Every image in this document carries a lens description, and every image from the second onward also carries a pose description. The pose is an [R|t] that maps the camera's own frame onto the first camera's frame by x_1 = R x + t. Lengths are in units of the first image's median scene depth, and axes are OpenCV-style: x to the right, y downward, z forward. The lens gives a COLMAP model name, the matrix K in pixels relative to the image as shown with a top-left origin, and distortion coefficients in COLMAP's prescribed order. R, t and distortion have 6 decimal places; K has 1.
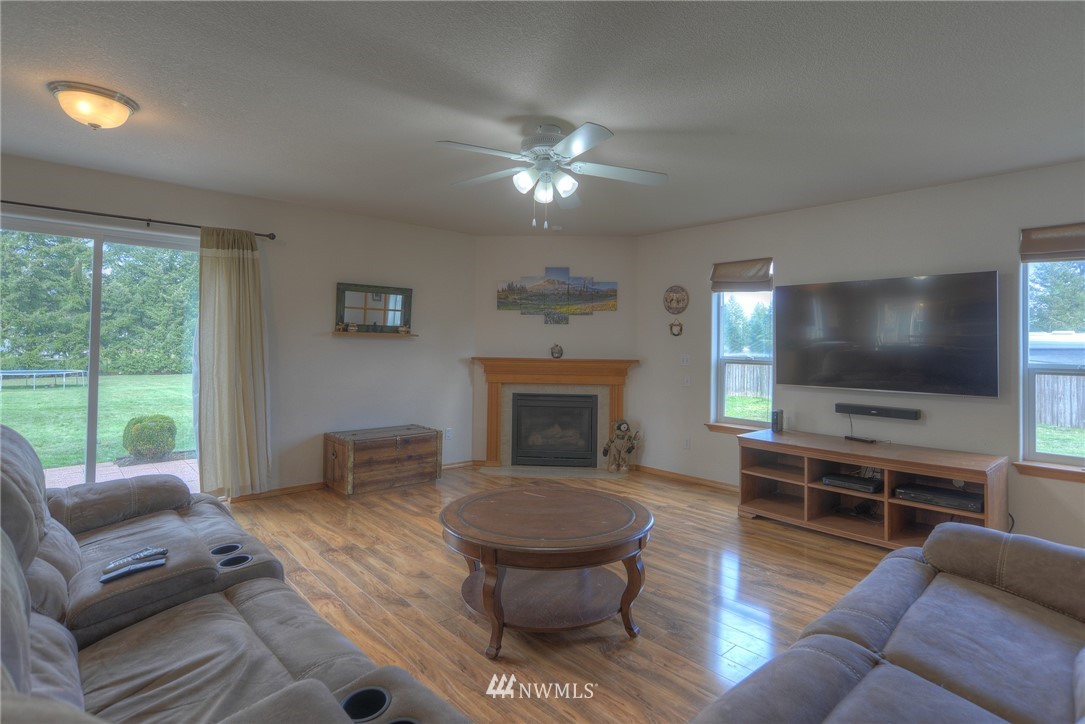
lens RADIAL K [[557.1, 0, 542.0], [0, 557.1, 333.2], [0, 0, 1]] dist [-0.026725, 0.000397]
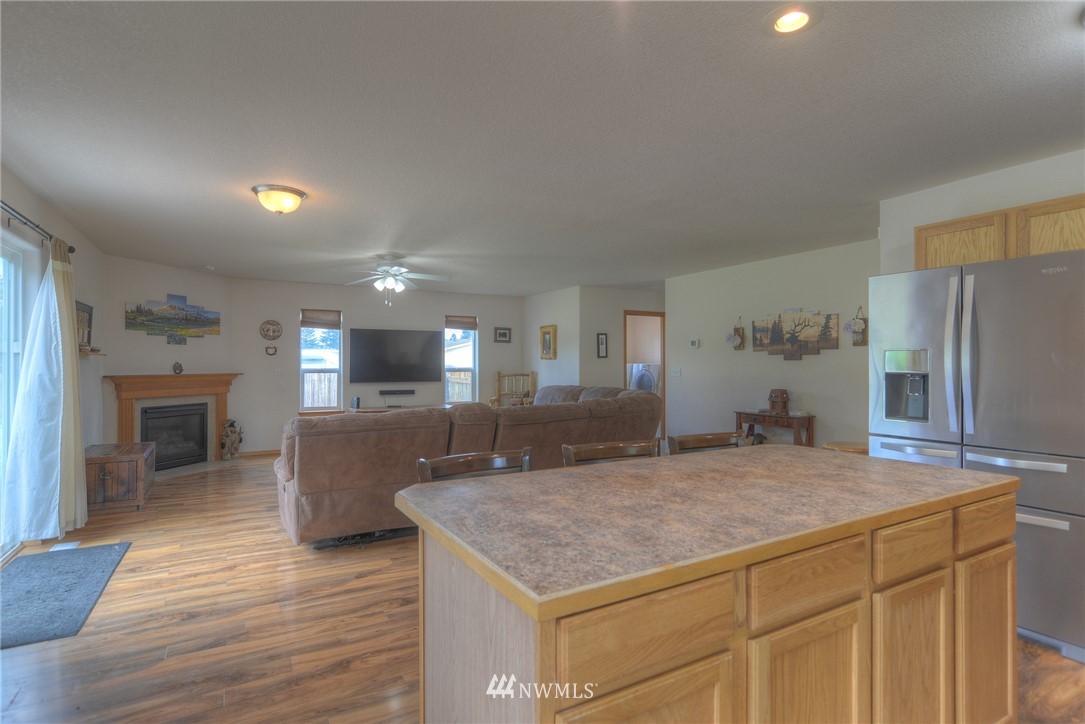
lens RADIAL K [[551.4, 0, 545.0], [0, 551.4, 357.2], [0, 0, 1]] dist [-0.001901, 0.001065]
pose [[0.187611, -0.003251, 0.982238, -0.967718], [-0.021963, 0.999731, 0.007504, -0.015493], [-0.981998, -0.022981, 0.187489, 0.034435]]
